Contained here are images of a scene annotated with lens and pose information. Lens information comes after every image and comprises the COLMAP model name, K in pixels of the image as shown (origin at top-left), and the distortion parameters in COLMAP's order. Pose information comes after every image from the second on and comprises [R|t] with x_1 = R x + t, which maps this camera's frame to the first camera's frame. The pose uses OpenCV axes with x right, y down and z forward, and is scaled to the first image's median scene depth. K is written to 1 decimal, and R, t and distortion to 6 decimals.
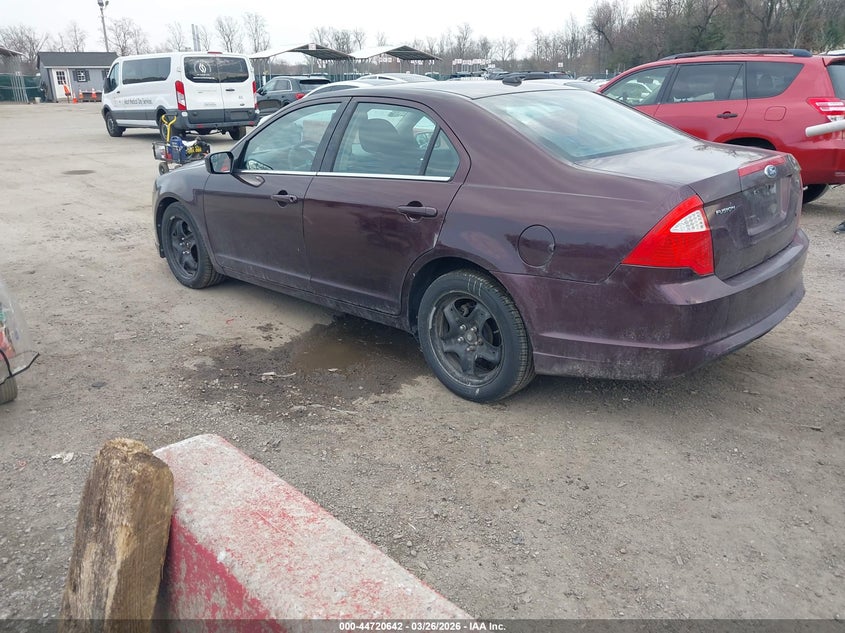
lens RADIAL K [[662.1, 0, 422.5], [0, 662.1, 316.5], [0, 0, 1]] dist [-0.006306, -0.010044]
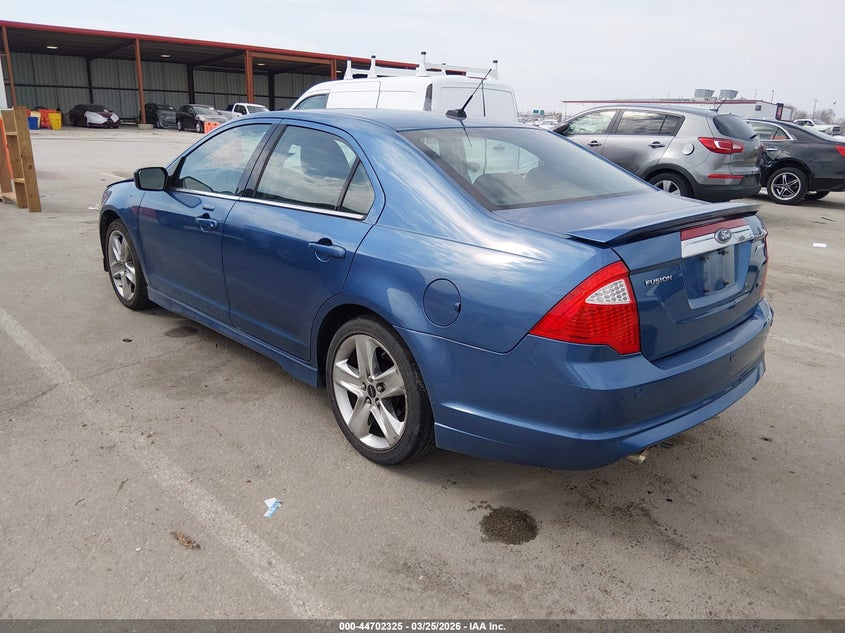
lens RADIAL K [[662.1, 0, 422.5], [0, 662.1, 316.5], [0, 0, 1]] dist [-0.006306, -0.010044]
pose [[0.997318, 0.073108, -0.003367, 0.130481], [-0.073184, 0.996546, -0.039246, -0.046968], [0.000486, 0.039388, 0.999224, 0.125050]]
